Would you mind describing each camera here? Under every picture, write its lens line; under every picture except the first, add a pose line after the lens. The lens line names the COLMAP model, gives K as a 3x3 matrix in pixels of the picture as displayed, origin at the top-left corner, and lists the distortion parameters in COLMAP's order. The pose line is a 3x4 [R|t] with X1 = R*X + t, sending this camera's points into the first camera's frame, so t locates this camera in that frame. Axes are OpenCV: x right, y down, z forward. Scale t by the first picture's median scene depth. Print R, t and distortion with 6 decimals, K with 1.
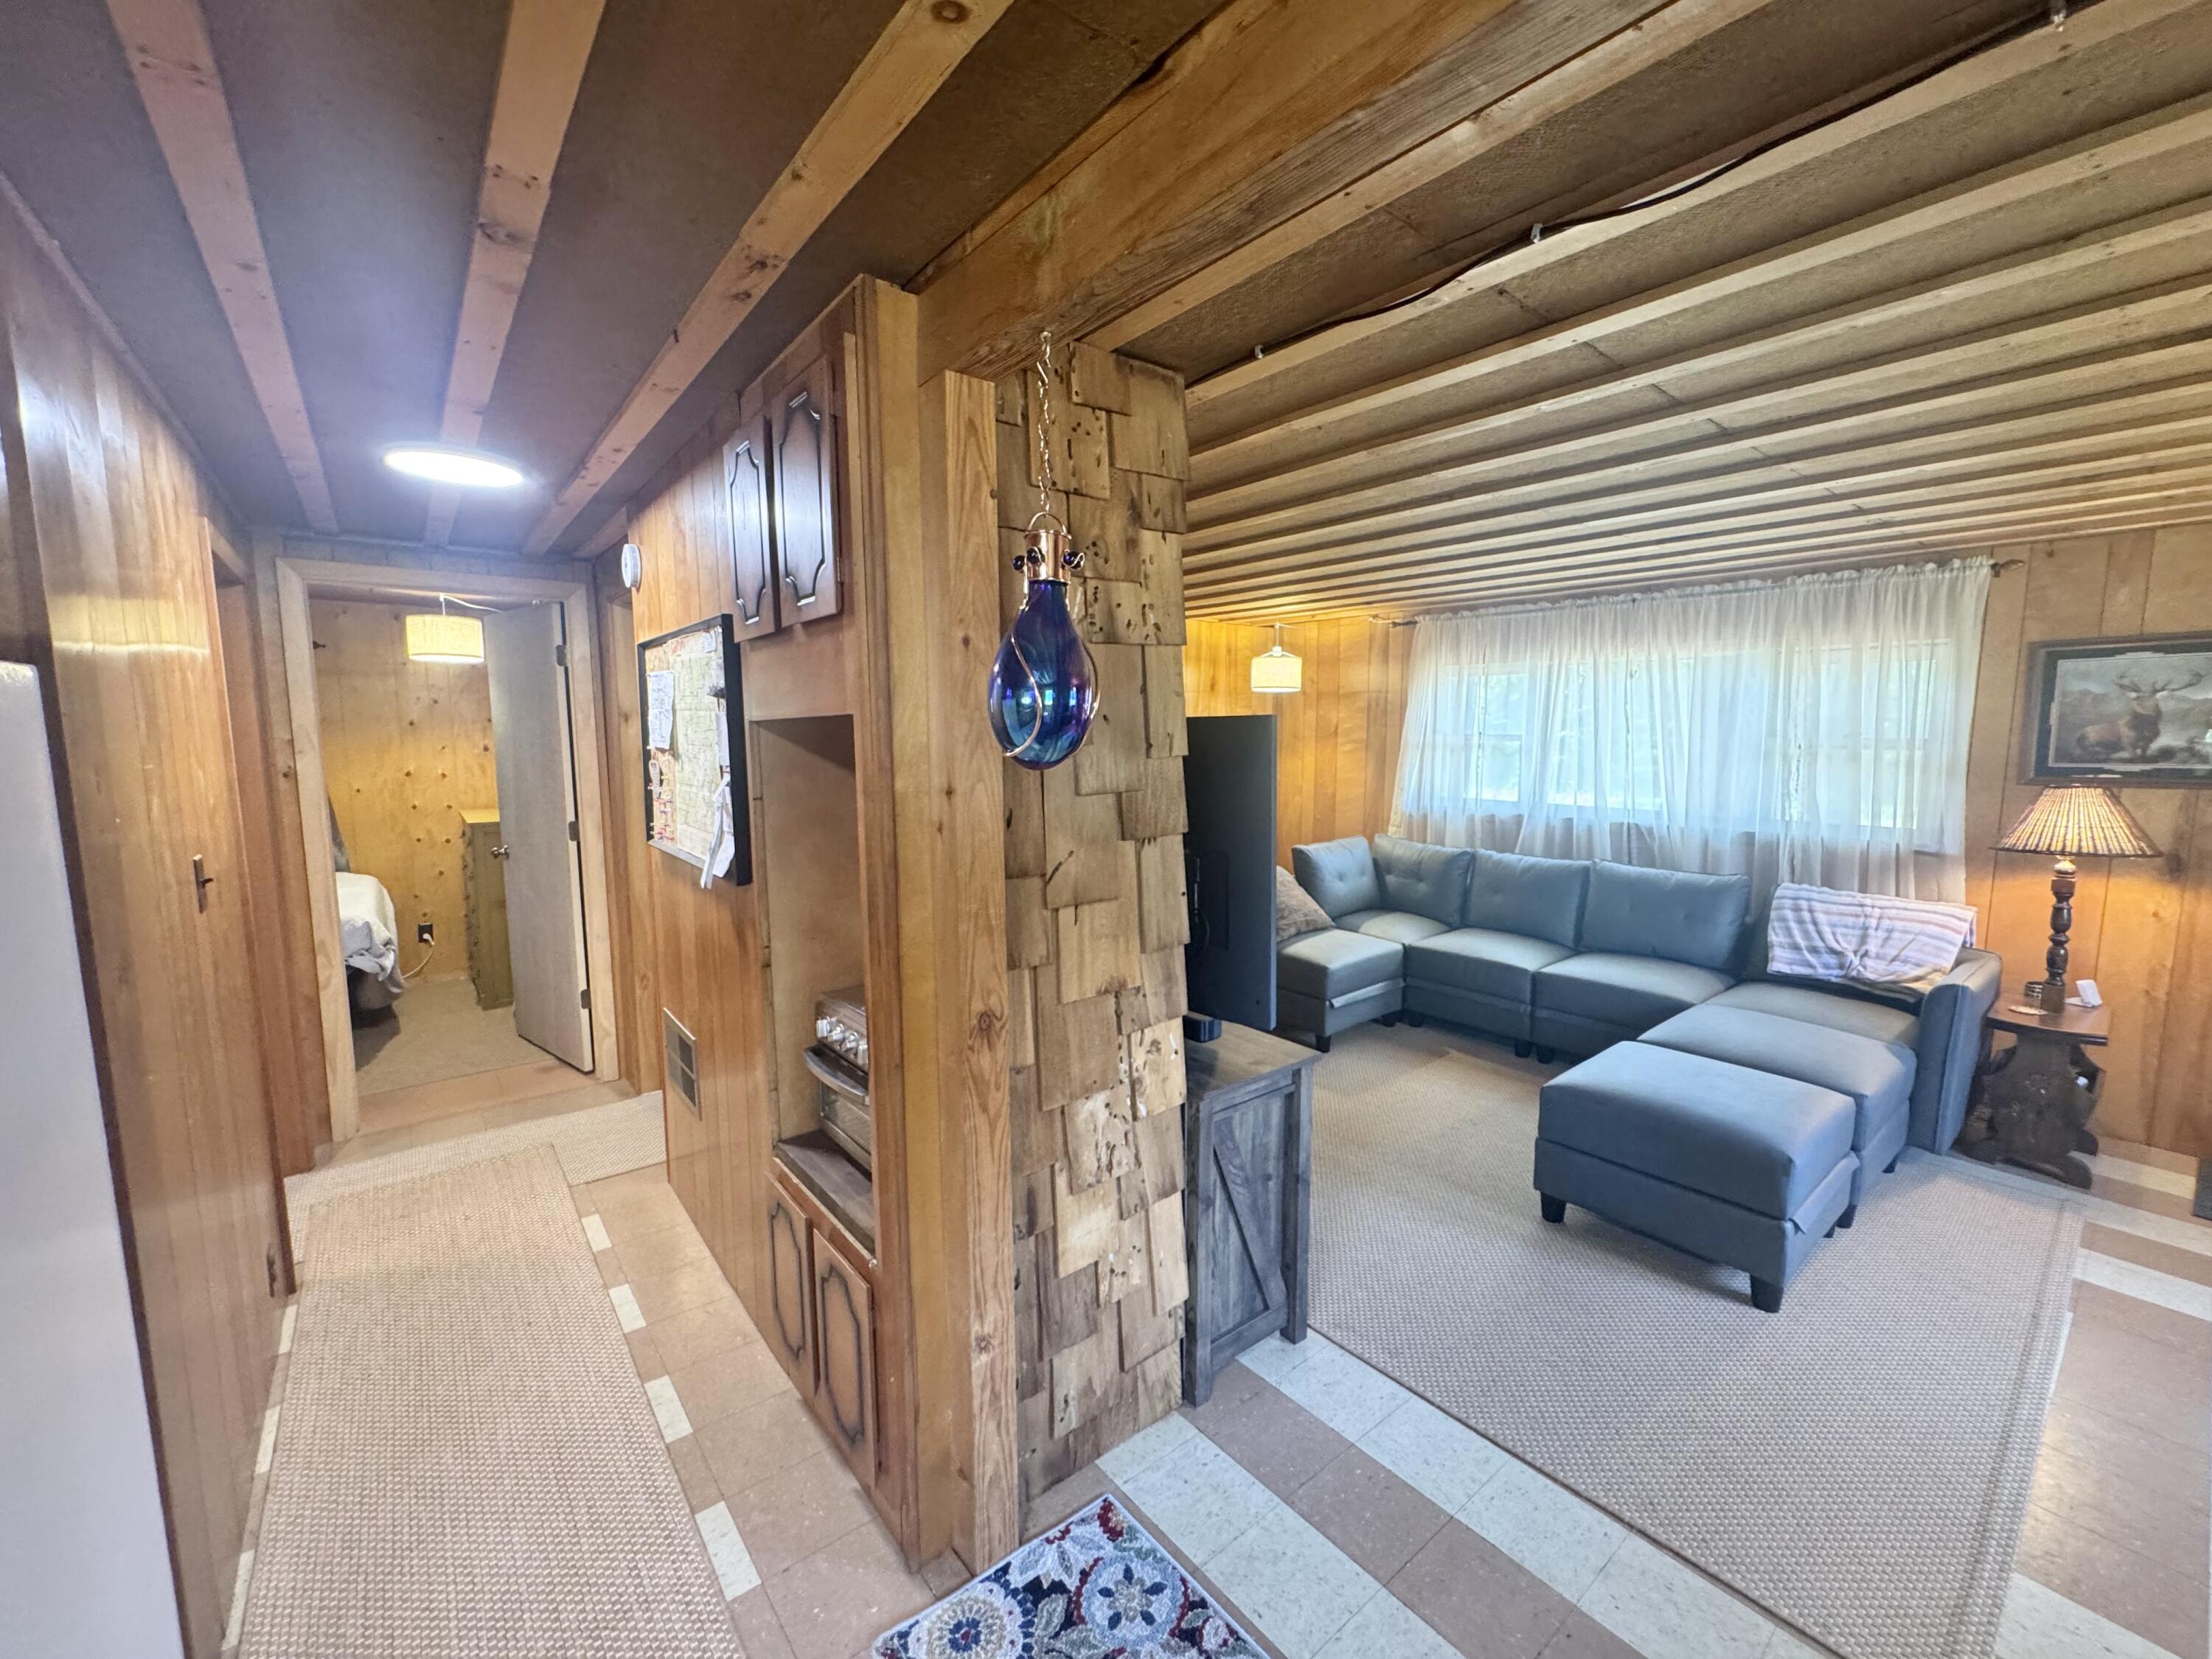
lens RADIAL K [[886.5, 0, 1112.8], [0, 886.5, 820.3], [0, 0, 1]] dist [-0.001374, 0.000010]
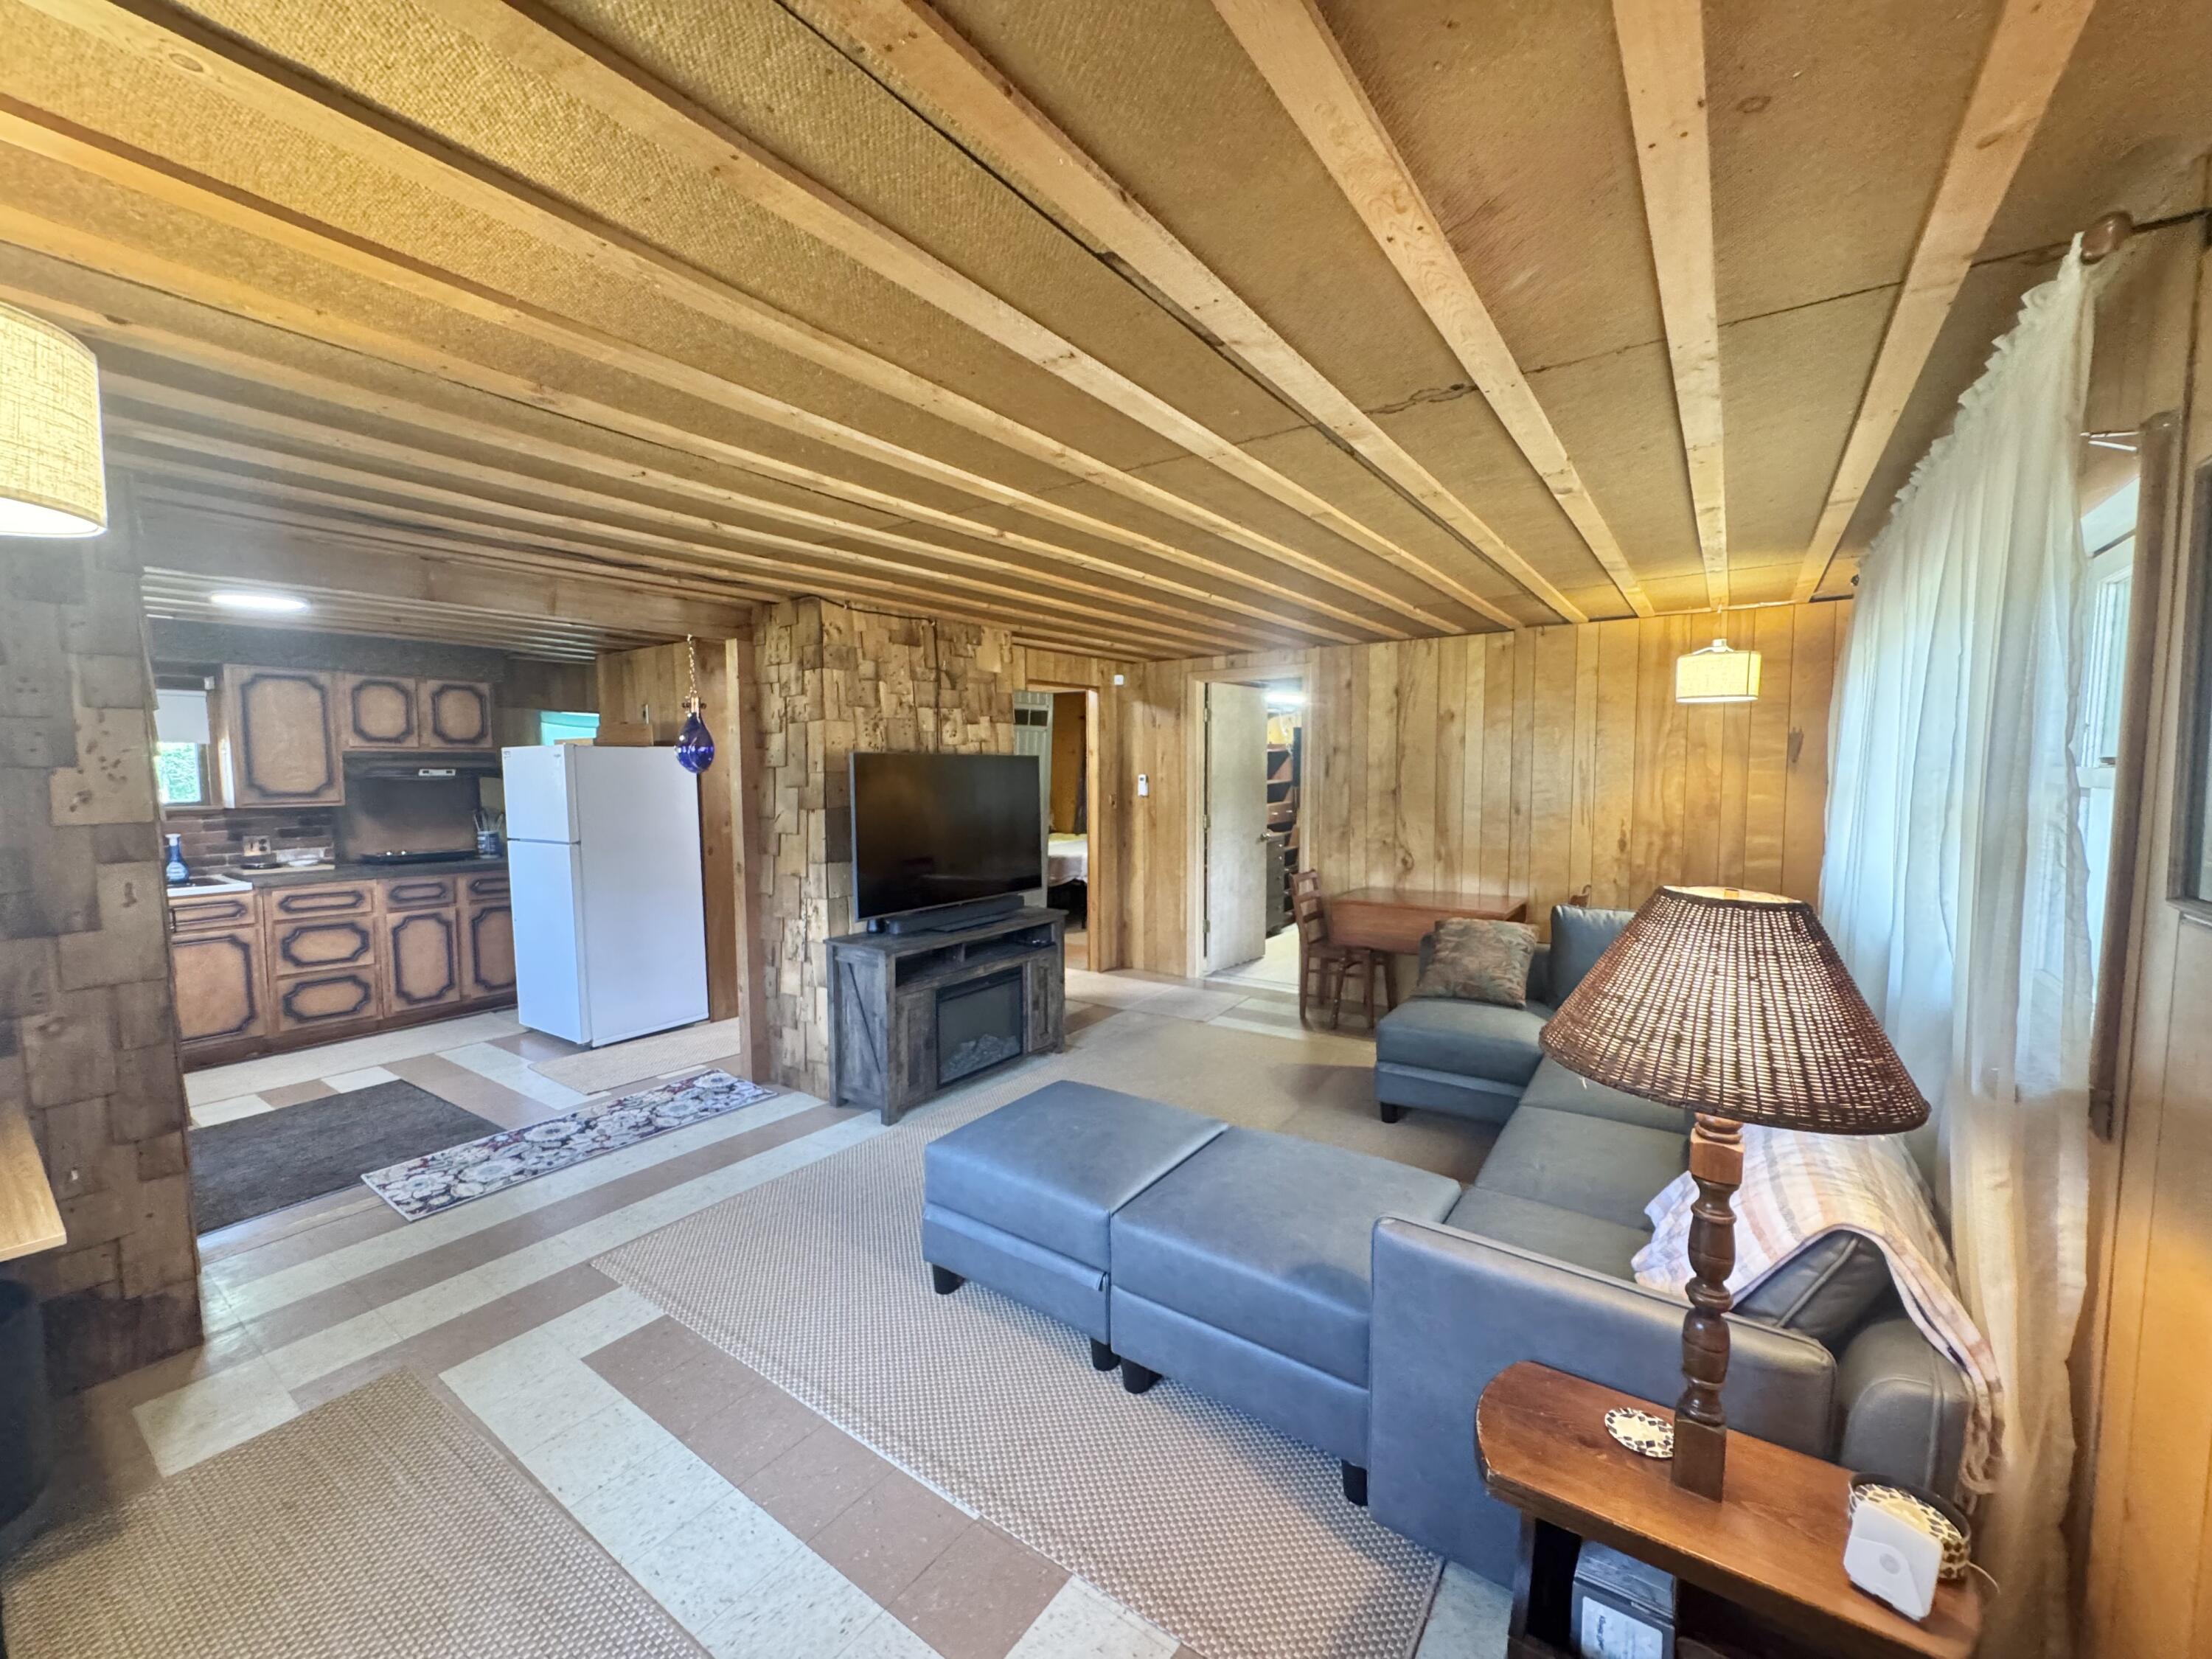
lens RADIAL K [[886.5, 0, 1109.6], [0, 886.5, 830.5], [0, 0, 1]] dist [-0.001374, 0.000010]
pose [[0.268614, 0.071321, -0.960604, 2.254432], [-0.094731, 0.994377, 0.047339, -0.097011], [0.958578, 0.078283, 0.273860, 1.080796]]
